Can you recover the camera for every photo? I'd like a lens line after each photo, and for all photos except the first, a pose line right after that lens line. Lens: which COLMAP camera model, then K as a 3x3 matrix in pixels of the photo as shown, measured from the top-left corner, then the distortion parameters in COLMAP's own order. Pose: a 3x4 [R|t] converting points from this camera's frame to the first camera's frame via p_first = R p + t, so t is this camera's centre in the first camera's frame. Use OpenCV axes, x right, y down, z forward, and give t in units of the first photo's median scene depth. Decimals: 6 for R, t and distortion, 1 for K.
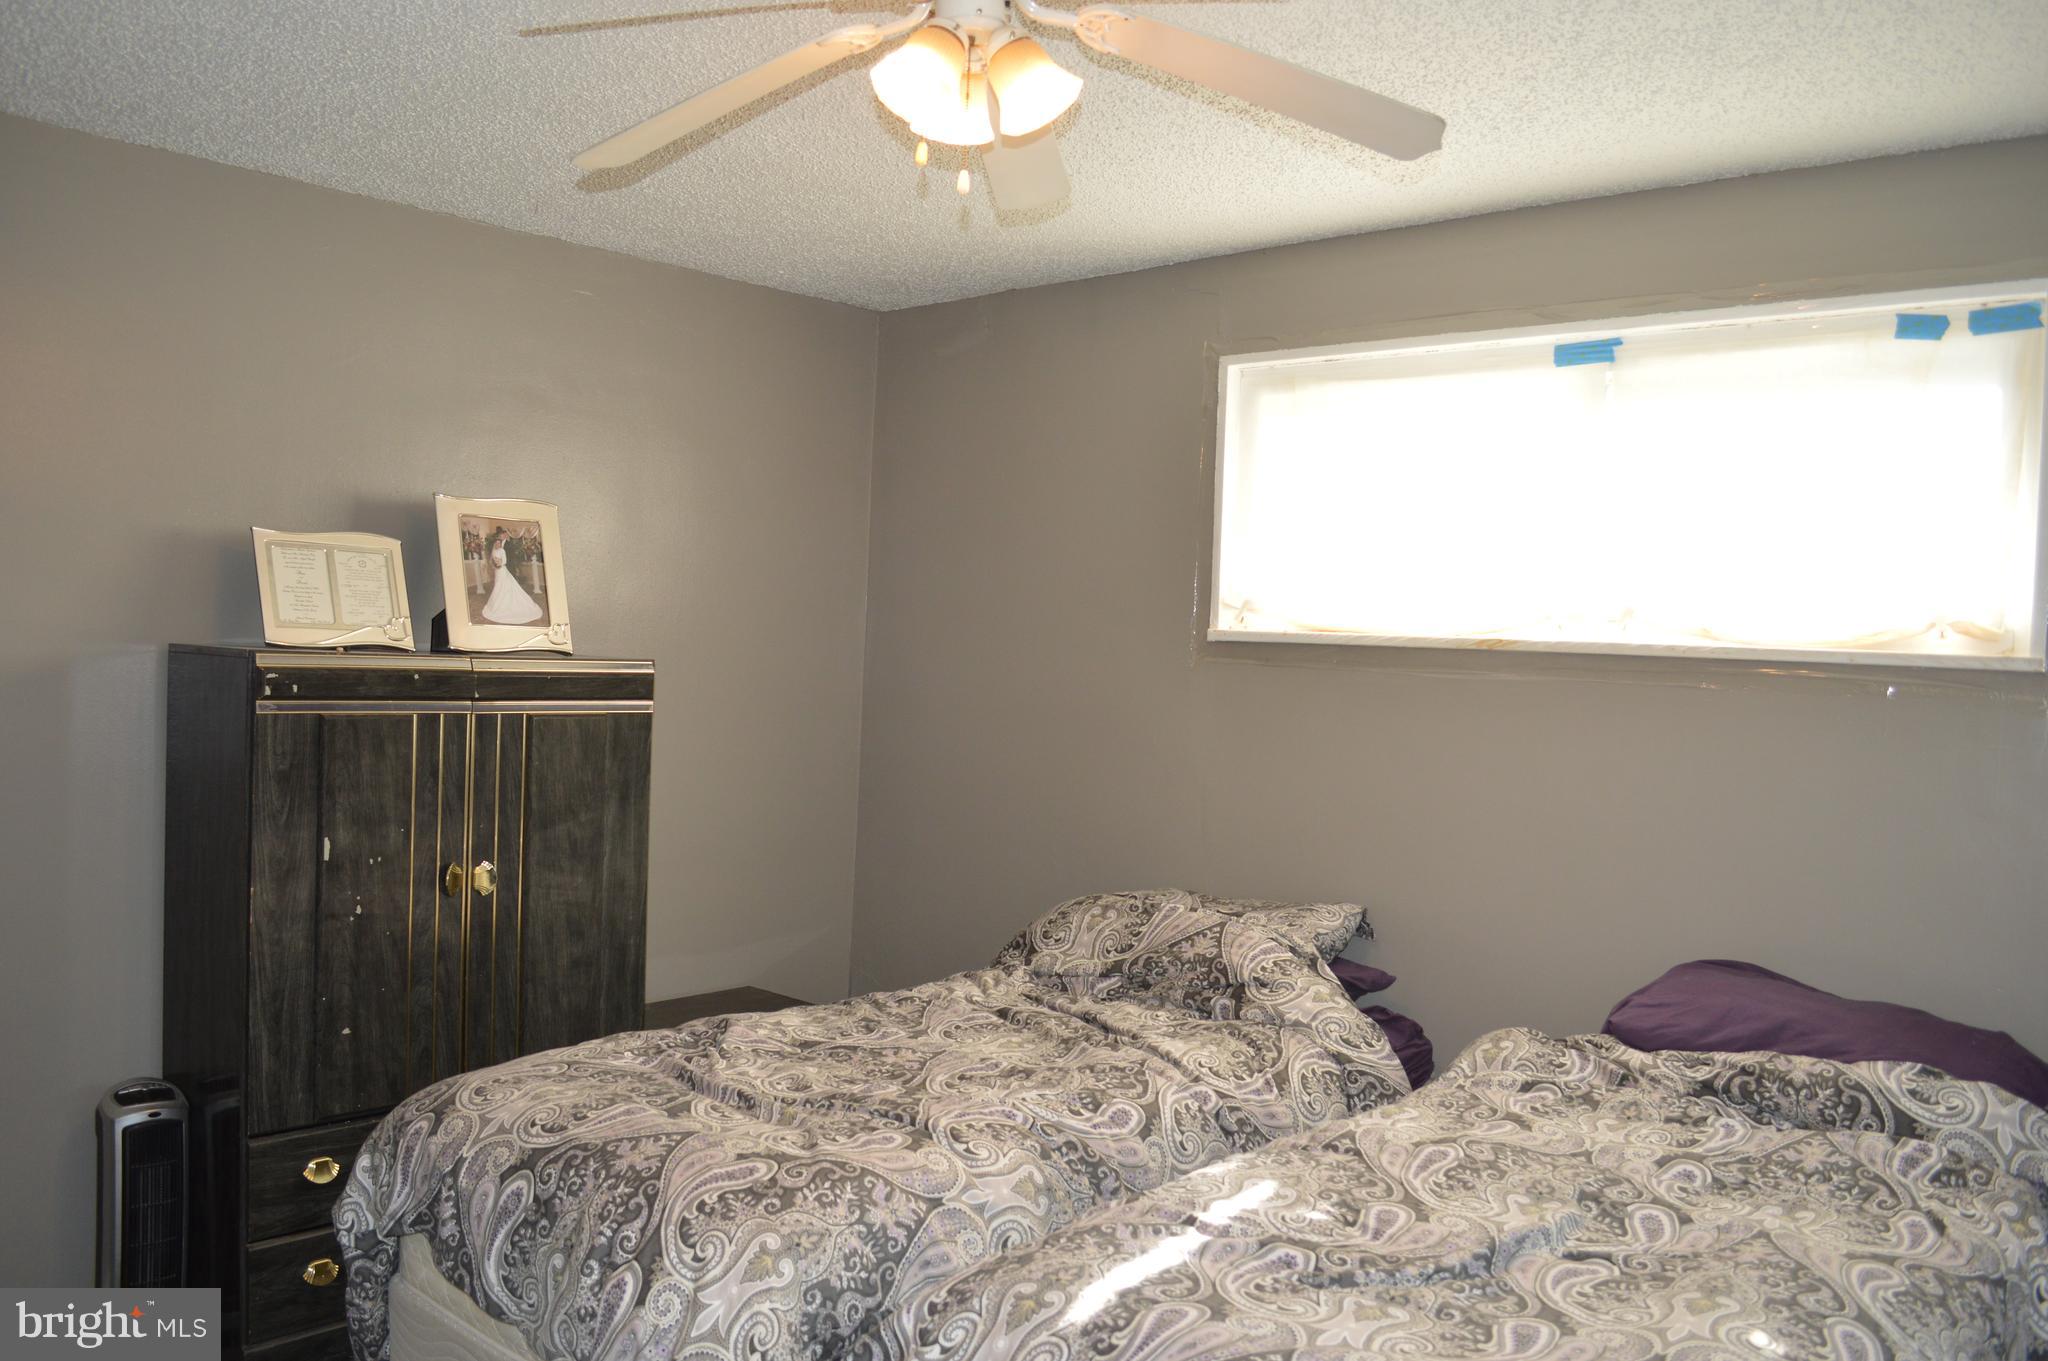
lens RADIAL K [[1632.6, 0, 1023.6], [0, 1632.6, 697.5], [0, 0, 1]] dist [-0.084349, 0.016544]
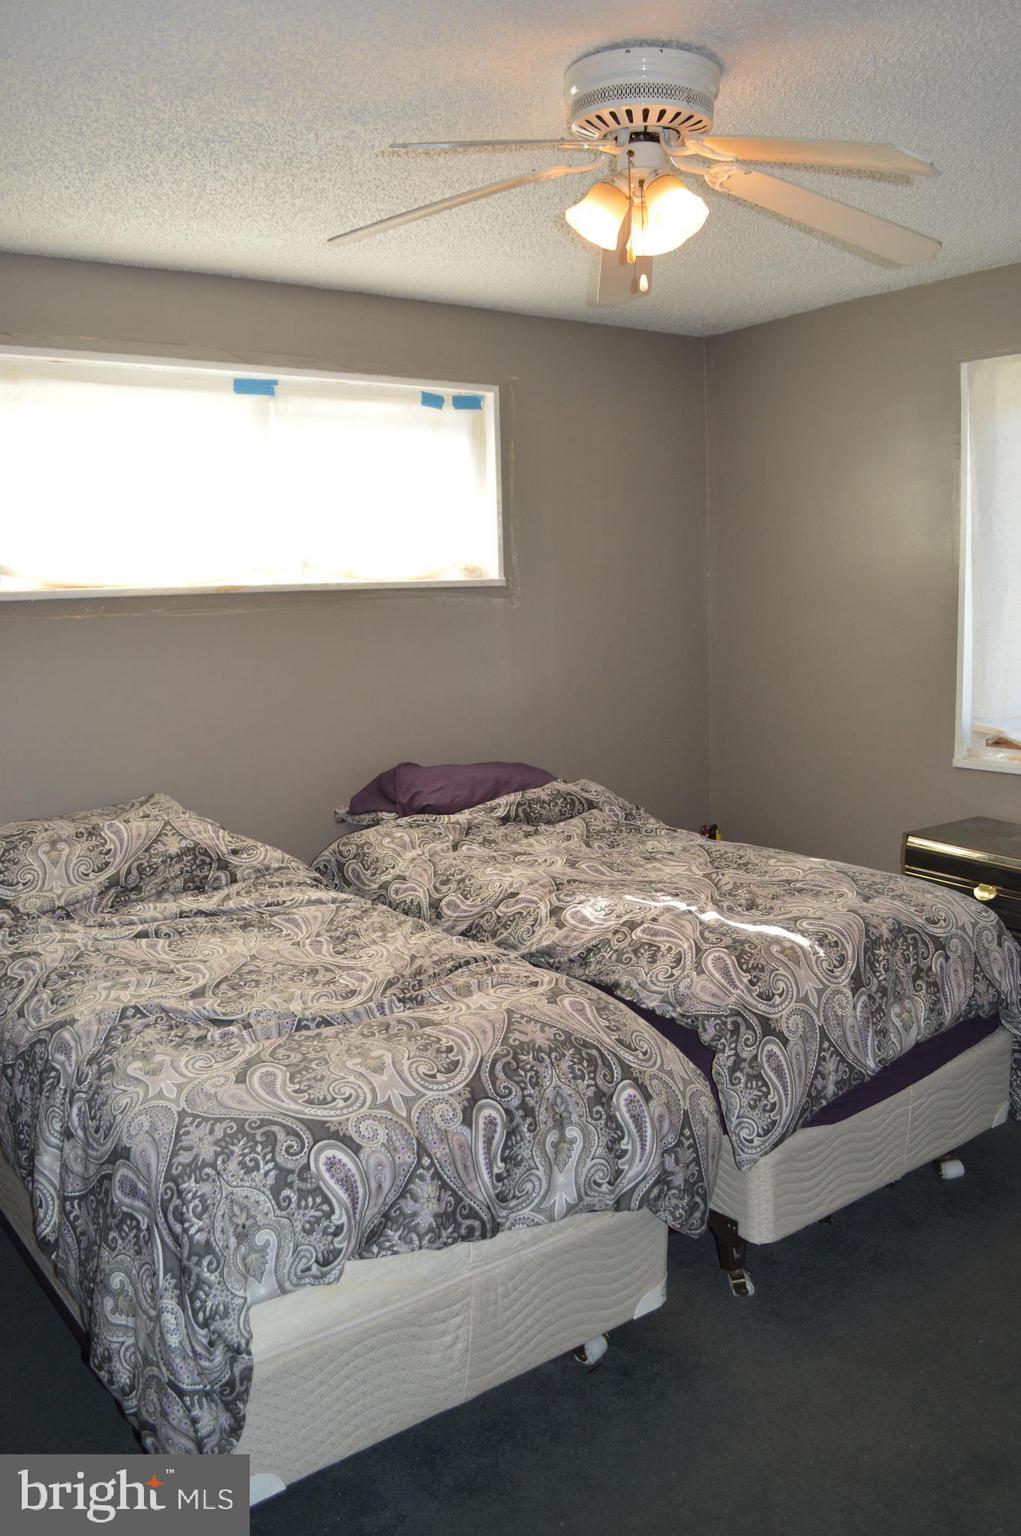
lens RADIAL K [[1224.4, 0, 503.6], [0, 1224.4, 775.8], [0, 0, 1]] dist [-0.084349, 0.016544]
pose [[0.193502, -0.191470, 0.962235, -0.861730], [0.068169, 0.981025, 0.181501, -0.058893], [-0.978729, 0.030474, 0.202883, 0.658054]]
